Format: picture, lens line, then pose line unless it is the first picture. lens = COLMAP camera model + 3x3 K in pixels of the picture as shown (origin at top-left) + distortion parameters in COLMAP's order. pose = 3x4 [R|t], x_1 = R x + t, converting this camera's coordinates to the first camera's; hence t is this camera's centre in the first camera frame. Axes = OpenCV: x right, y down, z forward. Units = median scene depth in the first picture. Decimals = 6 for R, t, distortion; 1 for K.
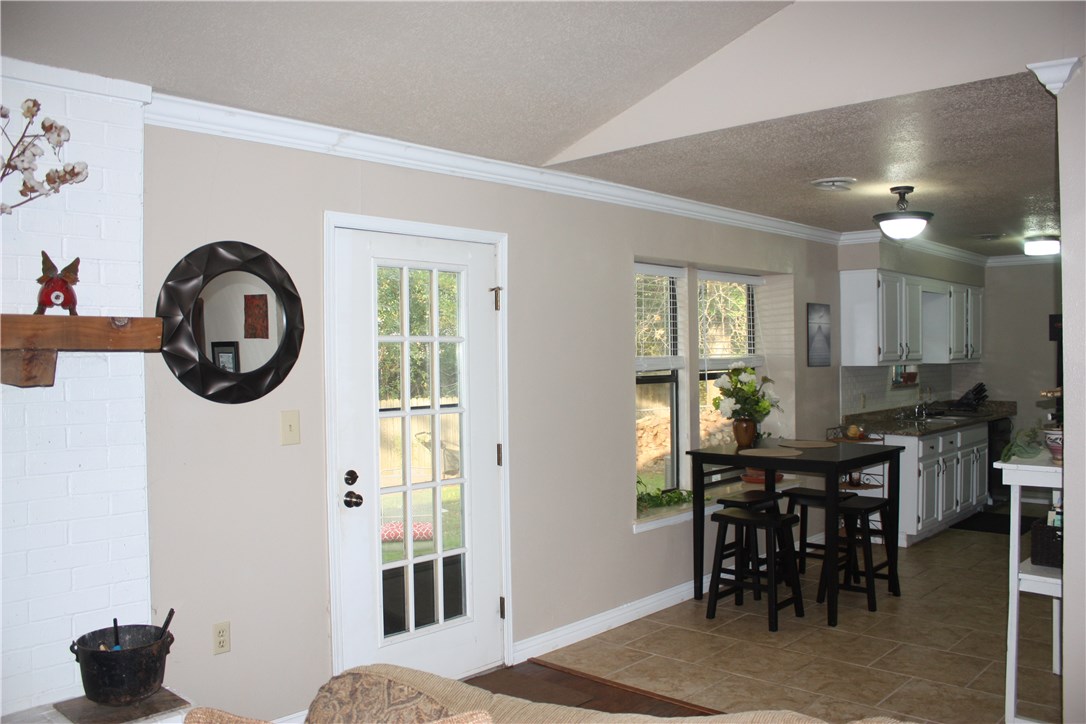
lens RADIAL K [[939.7, 0, 543.1], [0, 939.7, 348.3], [0, 0, 1]] dist [-0.113164, 0.088274]
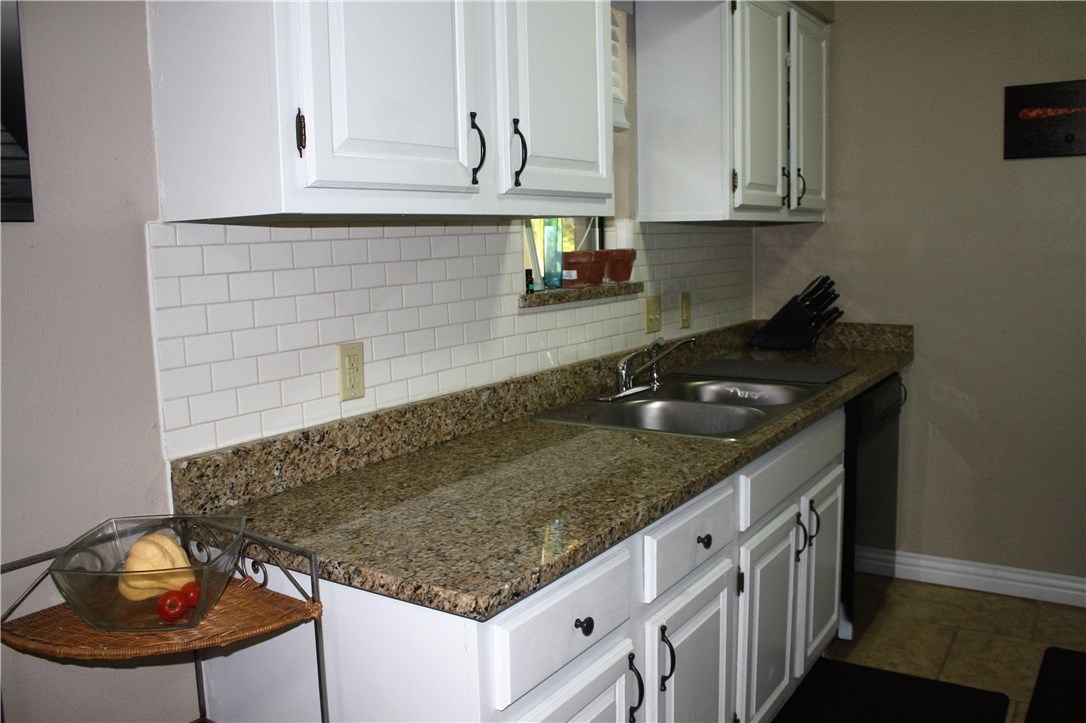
lens RADIAL K [[939.7, 0, 543.1], [0, 939.7, 347.8], [0, 0, 1]] dist [-0.113164, 0.088274]
pose [[0.987592, -0.036644, 0.152706, 0.319651], [0.019075, 0.993186, 0.114965, 0.021819], [-0.155878, -0.110626, 0.981562, 0.675766]]
